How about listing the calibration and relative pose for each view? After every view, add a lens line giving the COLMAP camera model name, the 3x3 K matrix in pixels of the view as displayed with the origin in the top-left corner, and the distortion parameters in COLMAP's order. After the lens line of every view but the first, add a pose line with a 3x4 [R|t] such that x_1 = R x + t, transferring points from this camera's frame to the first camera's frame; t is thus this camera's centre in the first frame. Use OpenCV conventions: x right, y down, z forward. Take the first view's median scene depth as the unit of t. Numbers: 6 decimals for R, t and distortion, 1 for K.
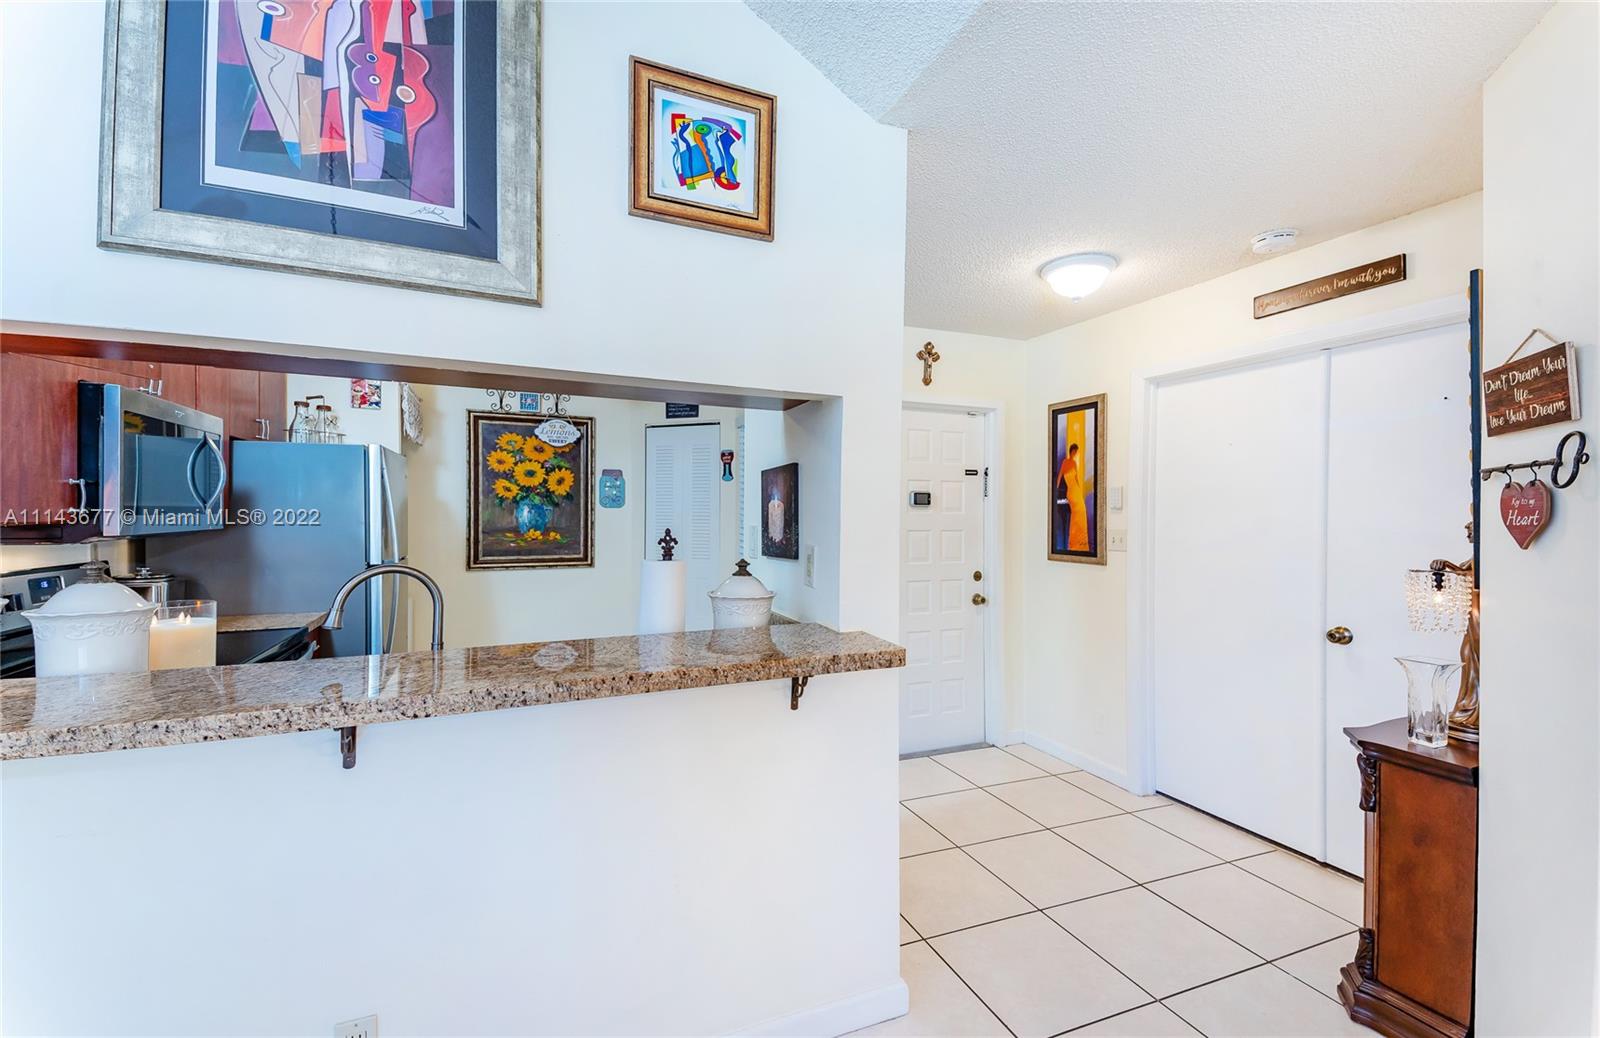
lens RADIAL K [[663.0, 0, 879.3], [0, 663.0, 517.8], [0, 0, 1]] dist [0.017632, -0.000254]
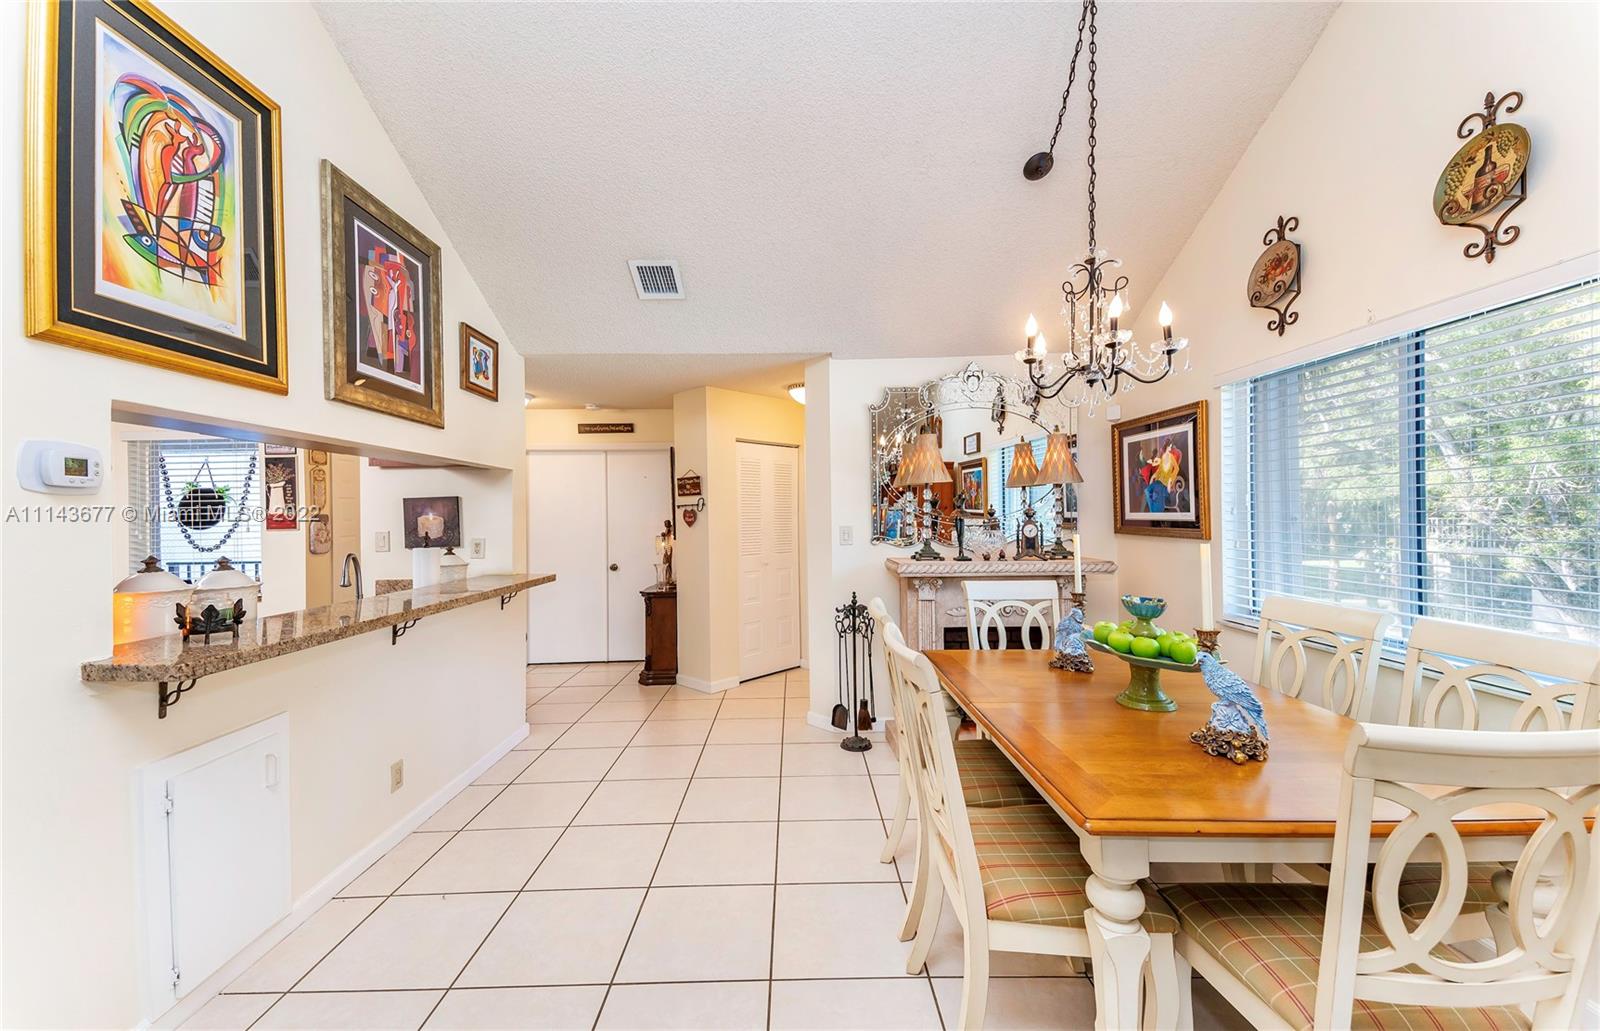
lens RADIAL K [[607.4, 0, 807.2], [0, 607.4, 515.4], [0, 0, 1]] dist [0.089689, -0.034777]
pose [[0.366280, -0.011085, 0.930438, -2.048875], [0.023785, 0.999714, 0.002547, -0.013078], [-0.930200, 0.021198, 0.366439, -0.901042]]
